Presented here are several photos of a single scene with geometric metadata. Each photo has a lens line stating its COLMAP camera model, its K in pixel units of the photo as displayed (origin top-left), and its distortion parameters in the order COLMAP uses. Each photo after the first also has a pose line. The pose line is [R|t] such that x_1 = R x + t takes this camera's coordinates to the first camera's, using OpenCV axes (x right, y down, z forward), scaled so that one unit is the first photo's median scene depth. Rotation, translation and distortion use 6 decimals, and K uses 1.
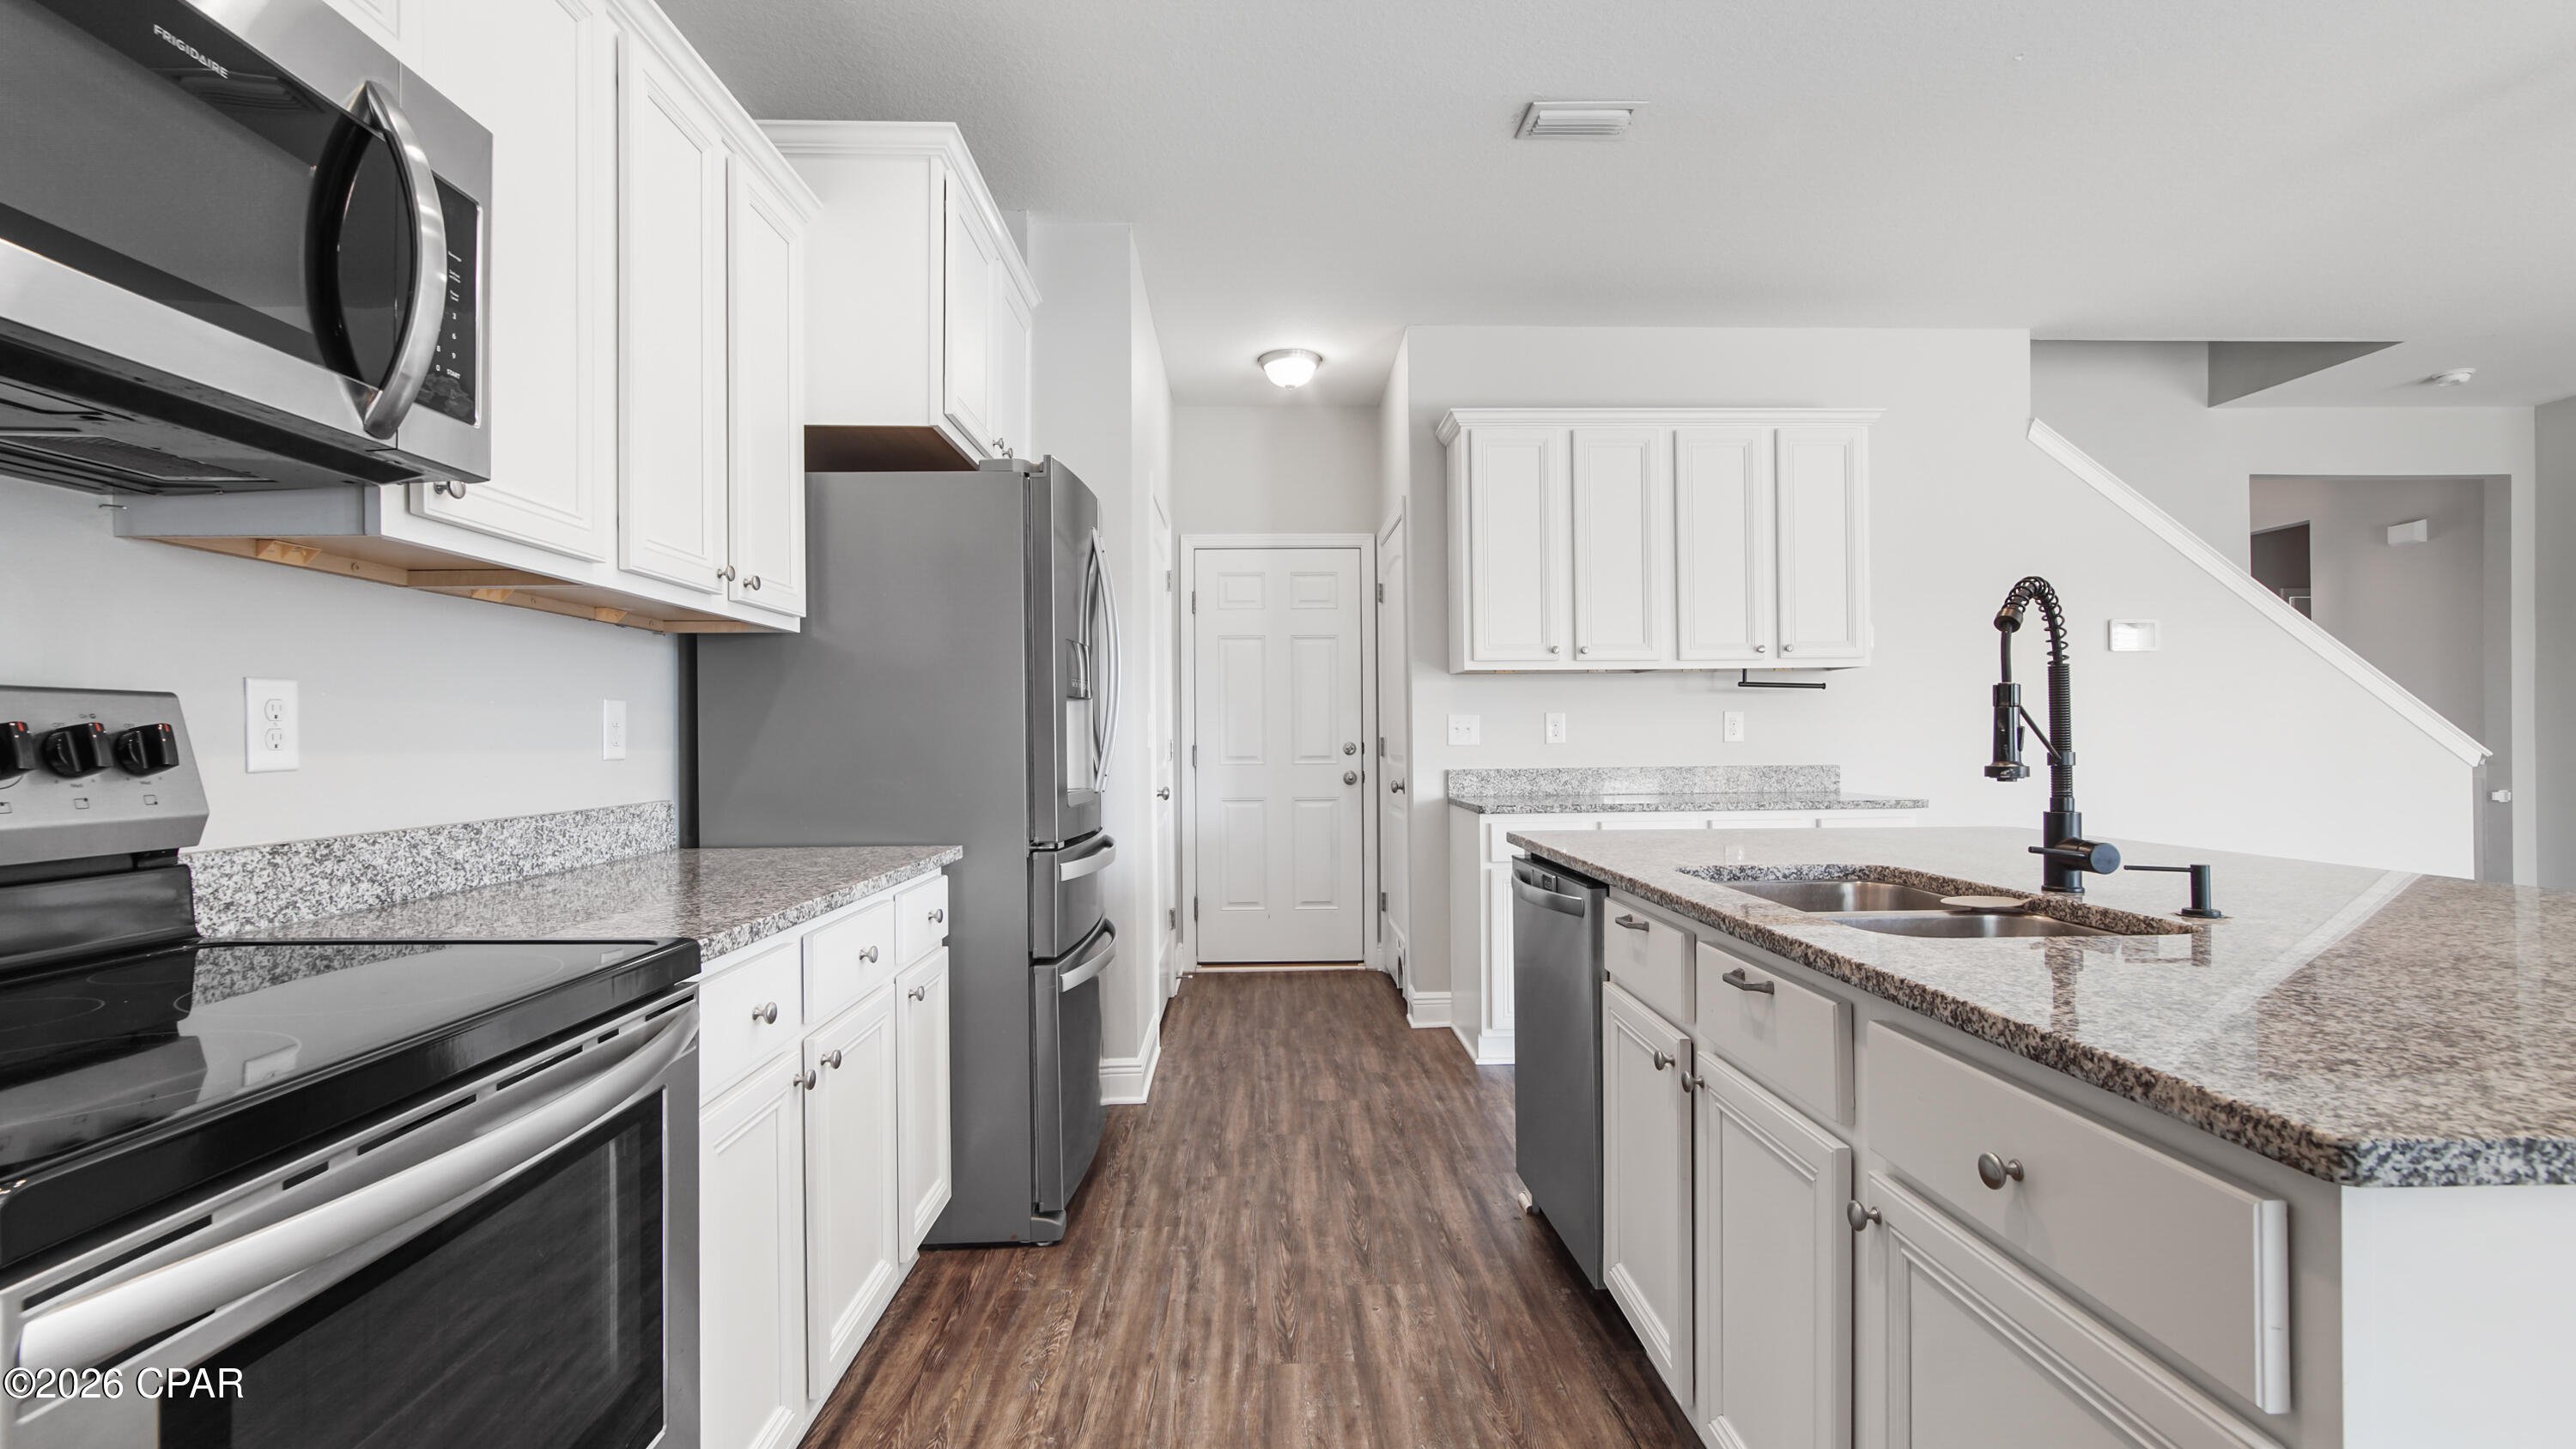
lens RADIAL K [[1149.5, 0, 1299.3], [0, 1149.5, 728.4], [0, 0, 1]] dist [-0.029088, 0.012498]
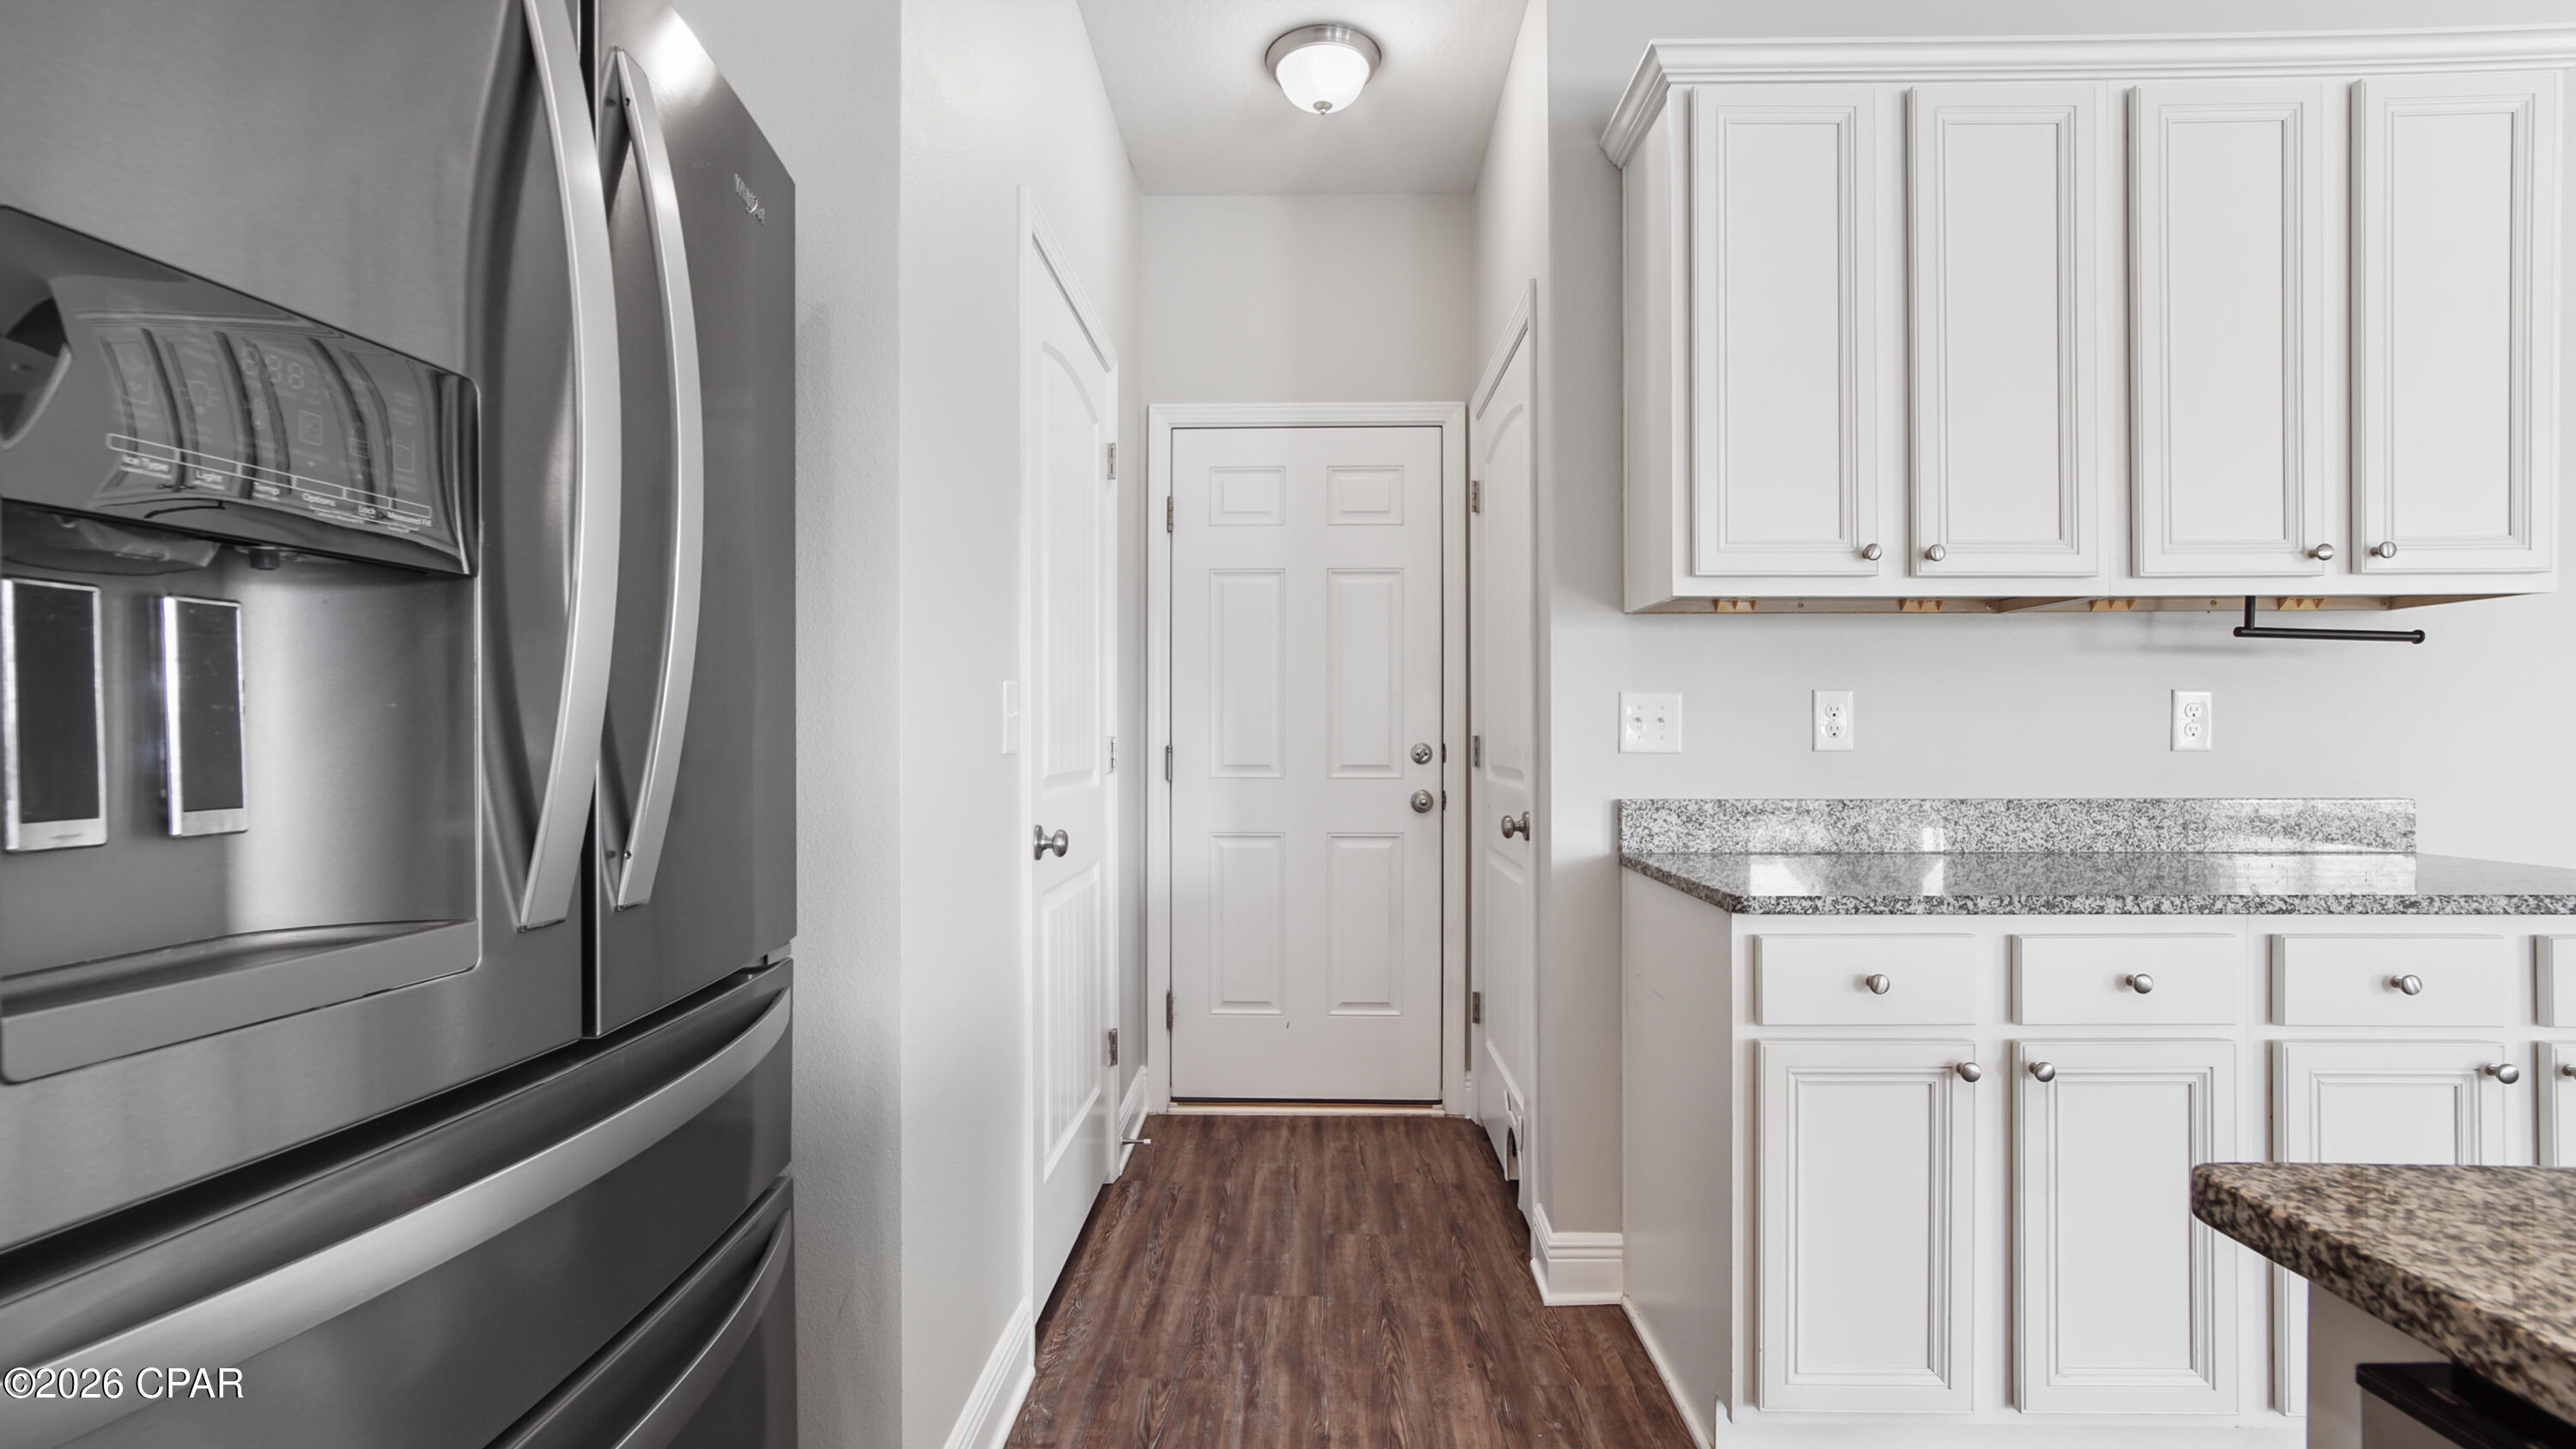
lens RADIAL K [[1149.5, 0, 1299.3], [0, 1149.5, 728.4], [0, 0, 1]] dist [-0.029088, 0.012498]
pose [[0.998660, 0.008340, -0.051066, 0.012200], [-0.008237, 0.999964, 0.002221, 0.004154], [0.051082, -0.001797, 0.998693, 0.473986]]
